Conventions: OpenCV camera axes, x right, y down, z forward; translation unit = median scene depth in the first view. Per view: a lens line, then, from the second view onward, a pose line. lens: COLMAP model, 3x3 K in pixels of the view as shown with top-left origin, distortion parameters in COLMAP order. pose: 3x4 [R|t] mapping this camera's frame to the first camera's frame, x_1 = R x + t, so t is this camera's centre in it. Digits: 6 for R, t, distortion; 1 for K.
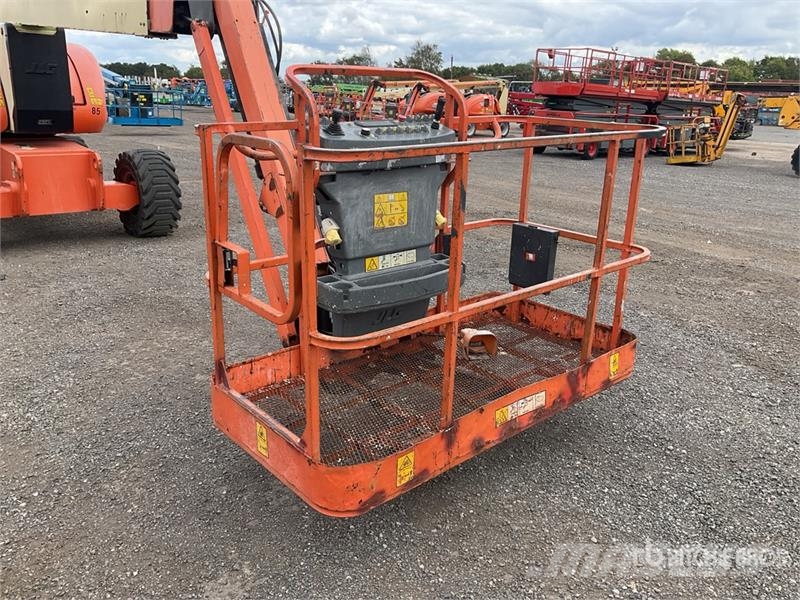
lens RADIAL K [[622.5, 0, 365.9], [0, 622.5, 301.3], [0, 0, 1]] dist [-0.011746, -0.003869]
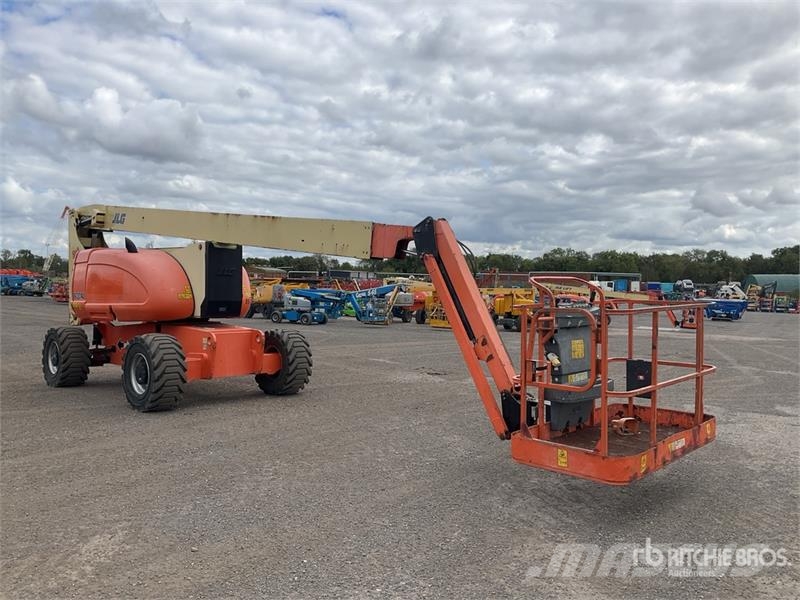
lens RADIAL K [[612.9, 0, 399.4], [0, 612.9, 287.2], [0, 0, 1]] dist [0.001253, -0.002865]
pose [[0.994193, -0.007681, 0.107340, -0.668639], [0.041189, 0.948656, -0.313616, 0.224949], [-0.099421, 0.316216, 0.943463, -0.711603]]
